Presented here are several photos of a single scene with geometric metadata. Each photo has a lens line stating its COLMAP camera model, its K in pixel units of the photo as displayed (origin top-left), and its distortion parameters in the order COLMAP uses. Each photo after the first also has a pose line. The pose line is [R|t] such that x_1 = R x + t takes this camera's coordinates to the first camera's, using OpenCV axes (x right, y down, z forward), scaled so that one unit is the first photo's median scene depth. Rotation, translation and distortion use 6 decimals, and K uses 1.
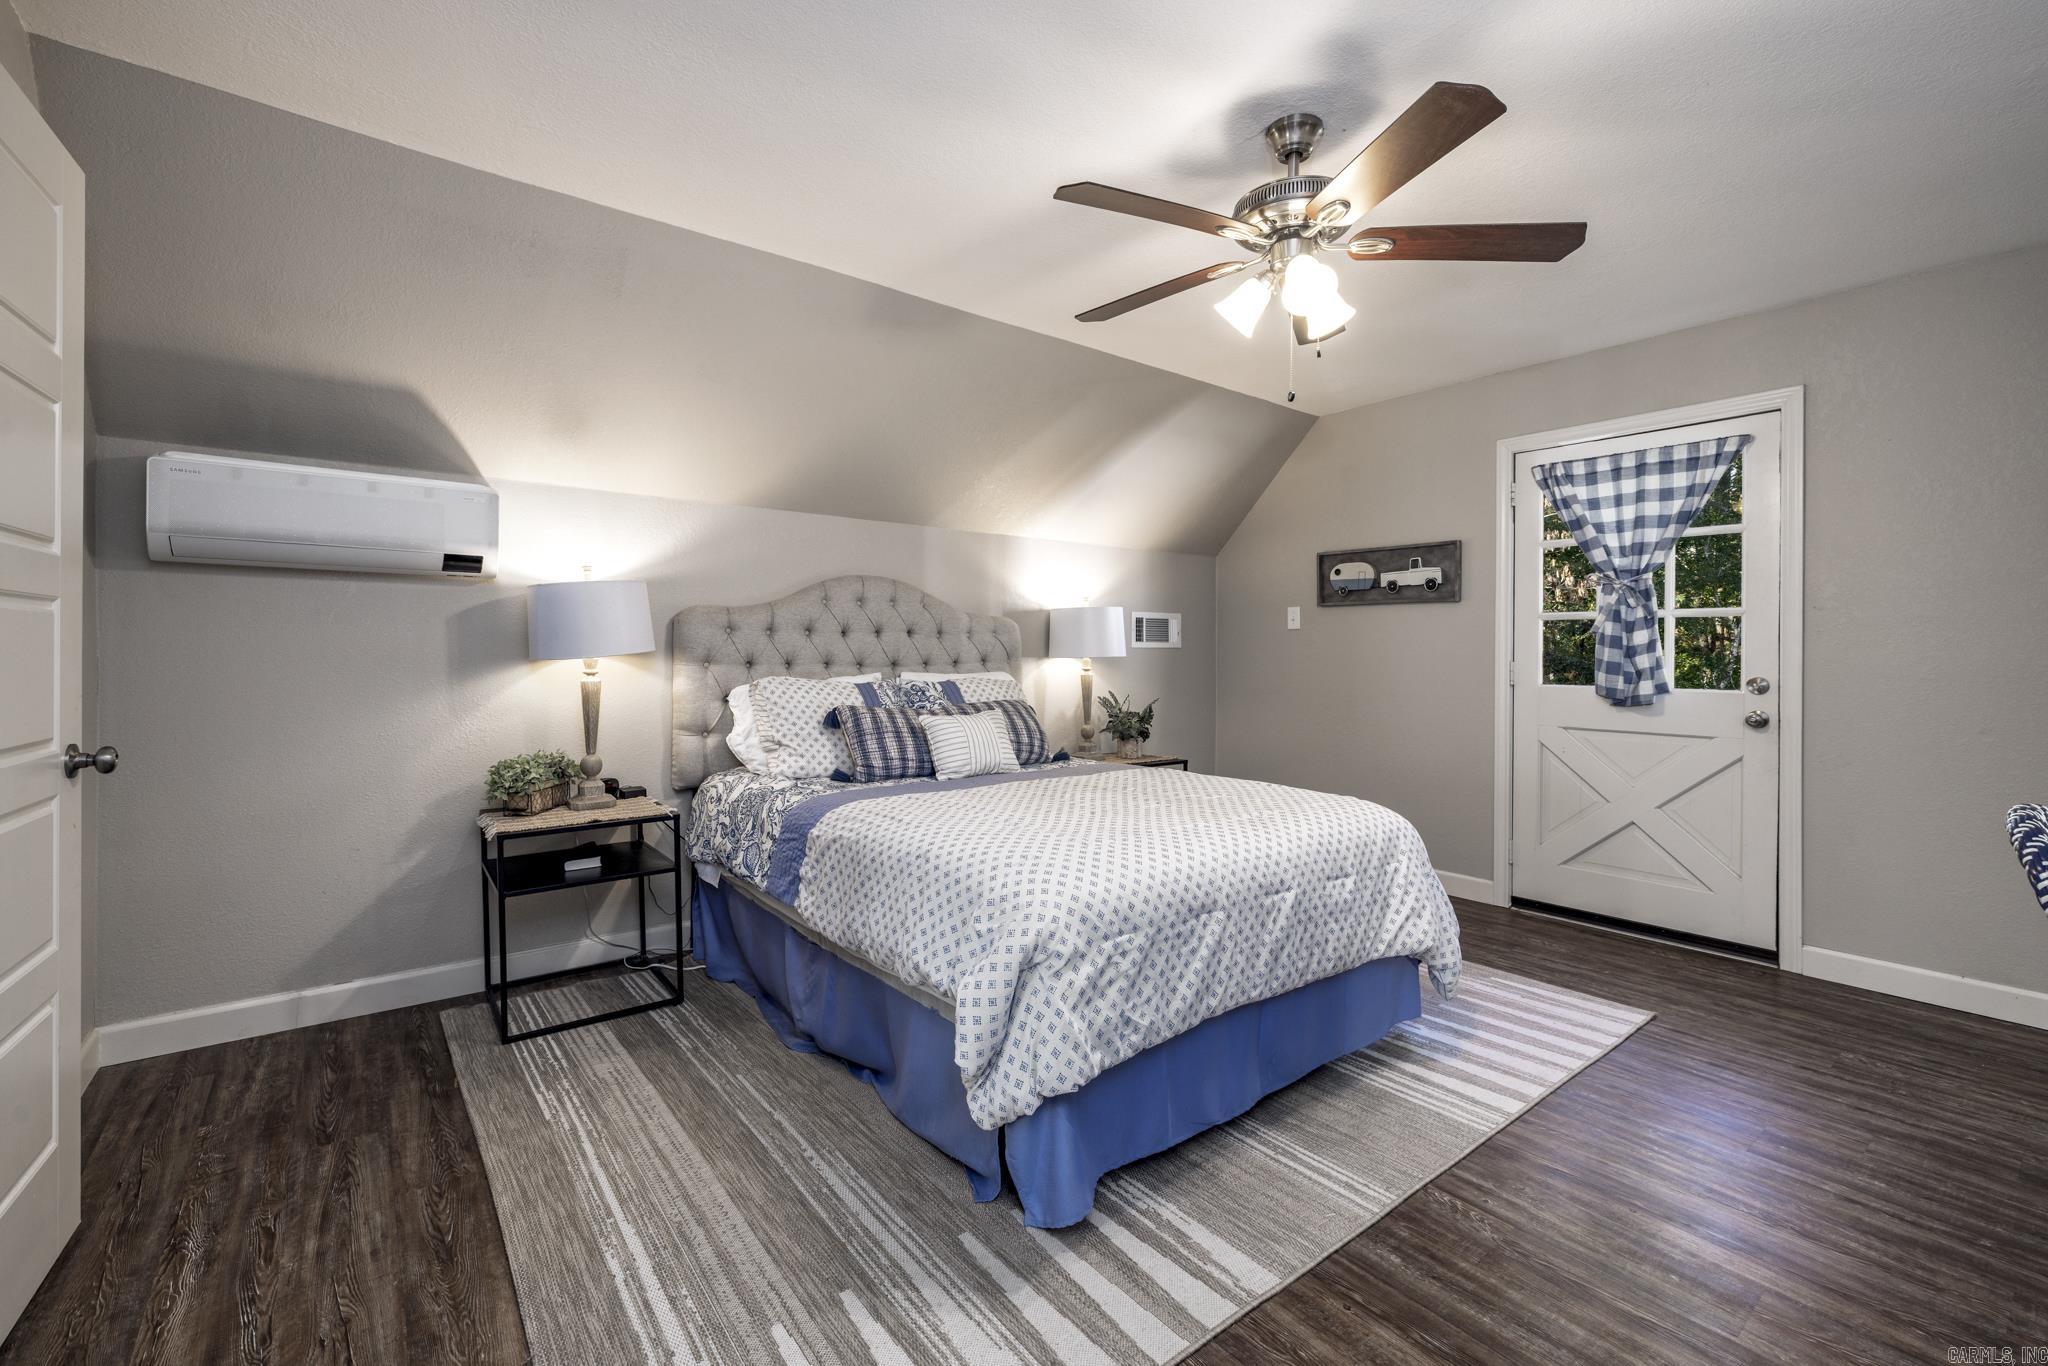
lens RADIAL K [[864.2, 0, 1032.7], [0, 864.2, 663.6], [0, 0, 1]] dist [0.002249, -0.000471]
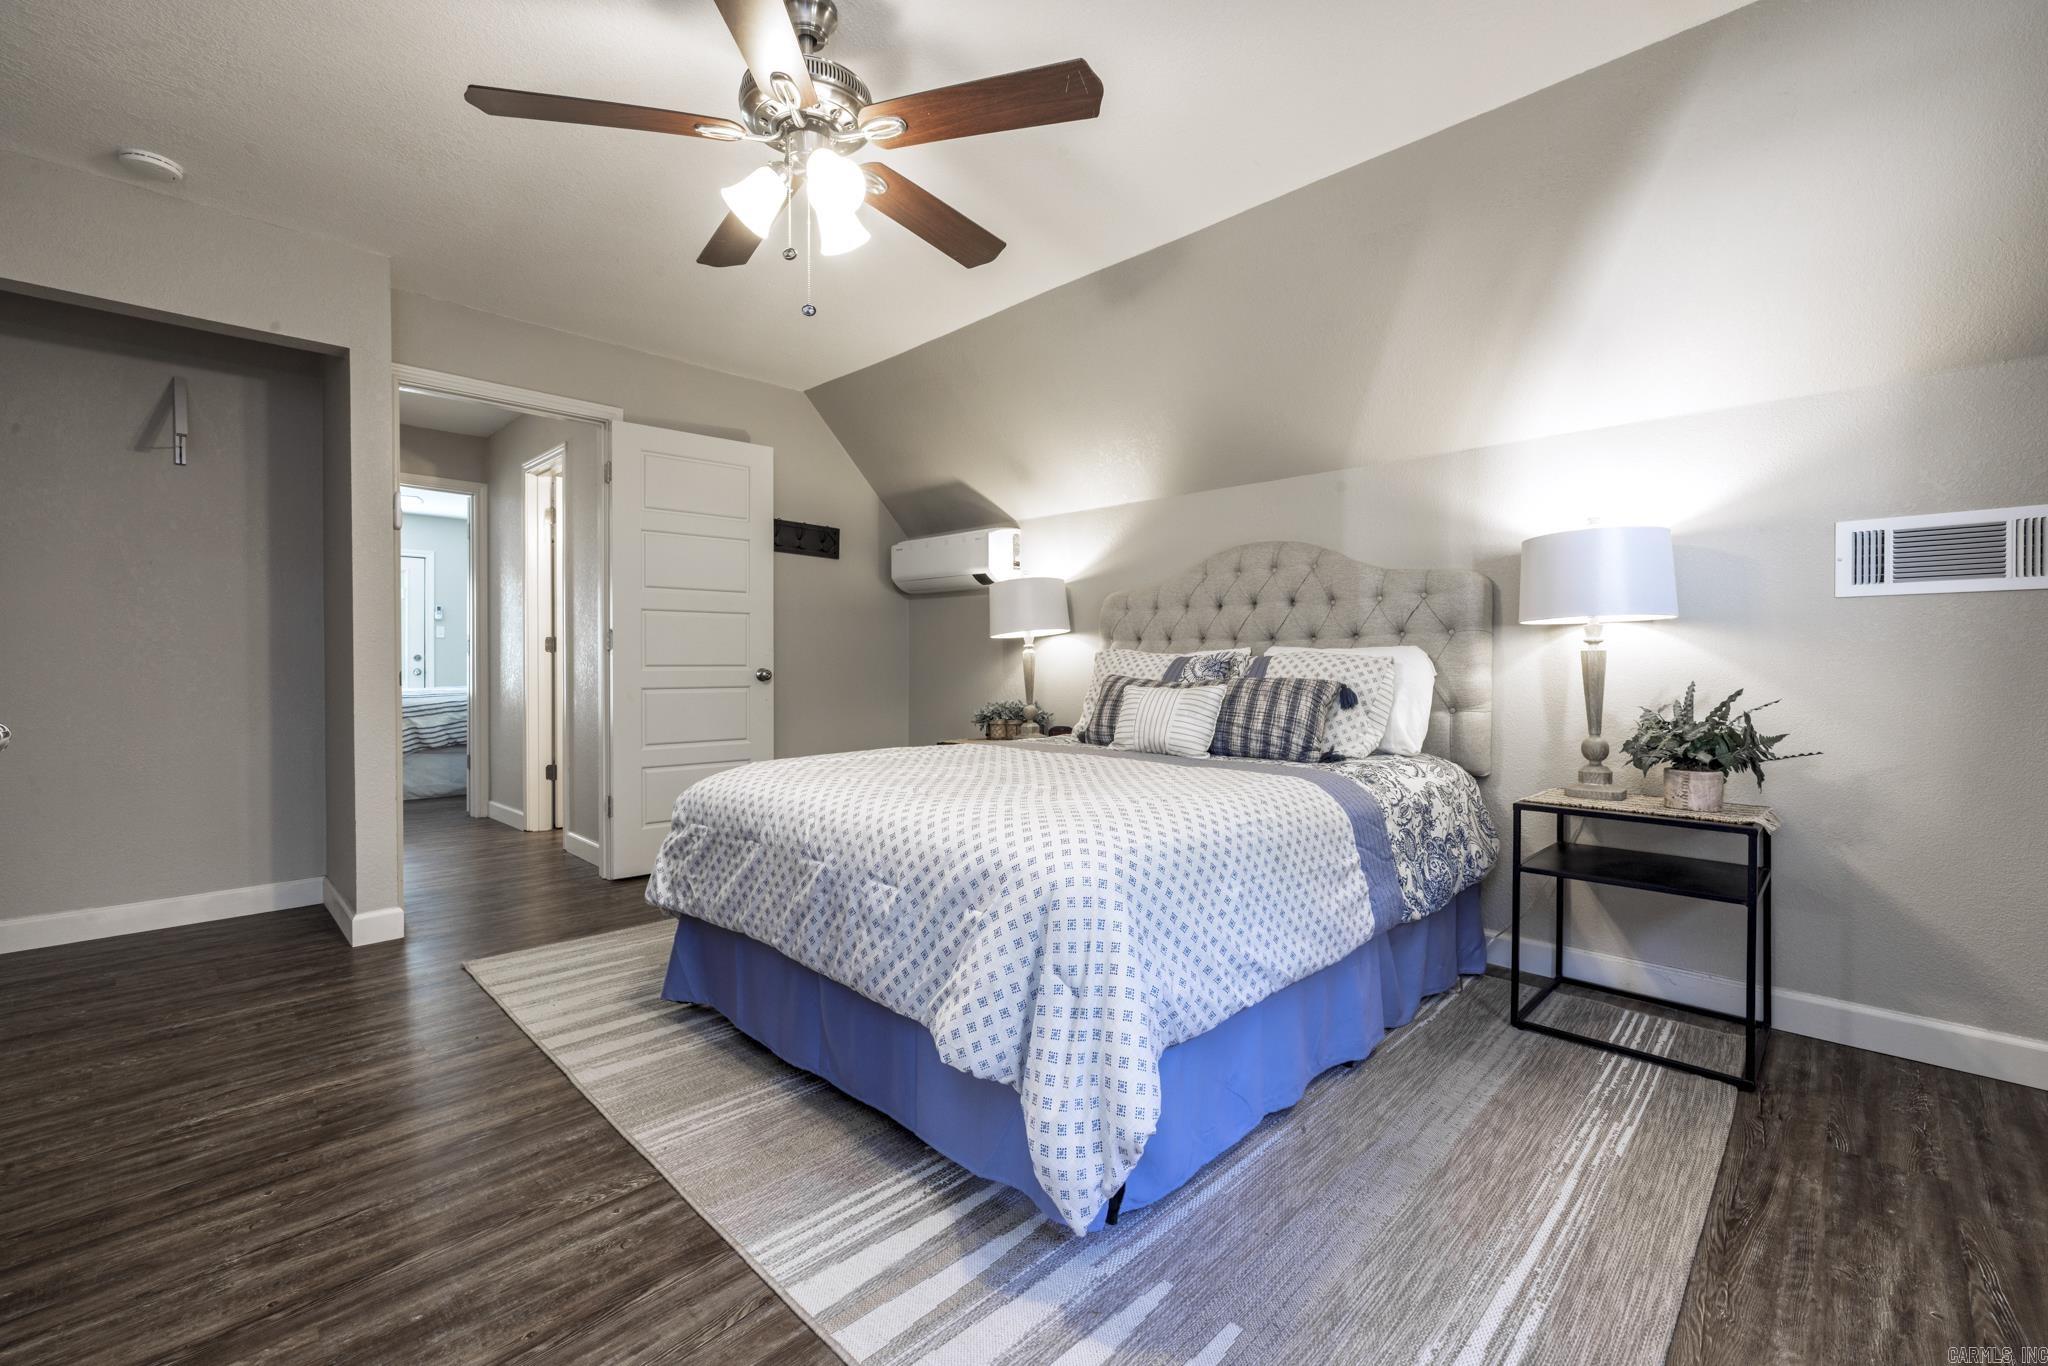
lens RADIAL K [[864.2, 0, 1039.0], [0, 864.2, 682.4], [0, 0, 1]] dist [0.002249, -0.000471]
pose [[0.124253, 0.023230, -0.991979, 0.794318], [-0.011071, 0.999696, 0.022024, 0.034959], [0.992189, 0.008245, 0.124472, 0.728250]]
